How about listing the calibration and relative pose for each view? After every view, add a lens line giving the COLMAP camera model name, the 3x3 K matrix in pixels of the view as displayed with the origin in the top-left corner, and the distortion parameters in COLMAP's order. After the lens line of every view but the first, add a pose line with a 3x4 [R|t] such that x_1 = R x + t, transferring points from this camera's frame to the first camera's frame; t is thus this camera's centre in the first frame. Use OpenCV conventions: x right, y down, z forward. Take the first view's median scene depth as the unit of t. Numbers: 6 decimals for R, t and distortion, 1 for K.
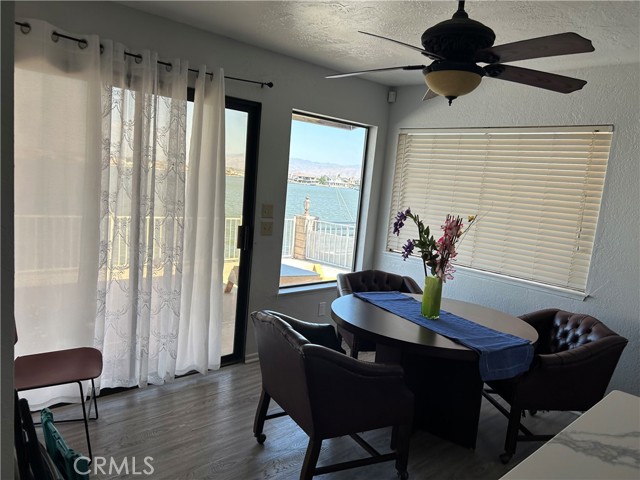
lens RADIAL K [[487.2, 0, 320.2], [0, 487.2, 242.2], [0, 0, 1]] dist [0.007821, 0.000918]
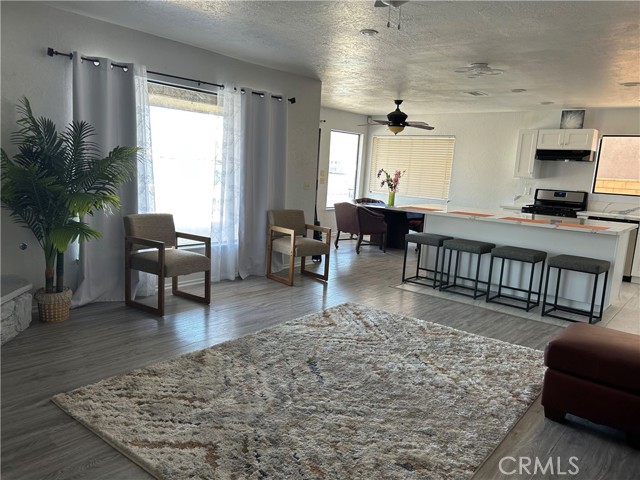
lens RADIAL K [[487.2, 0, 320.4], [0, 487.2, 239.0], [0, 0, 1]] dist [0.007821, 0.000918]
pose [[0.994046, -0.042858, 0.100182, -0.493083], [0.038598, 0.998282, 0.044090, 0.206124], [-0.101900, -0.039961, 0.993992, -1.853251]]
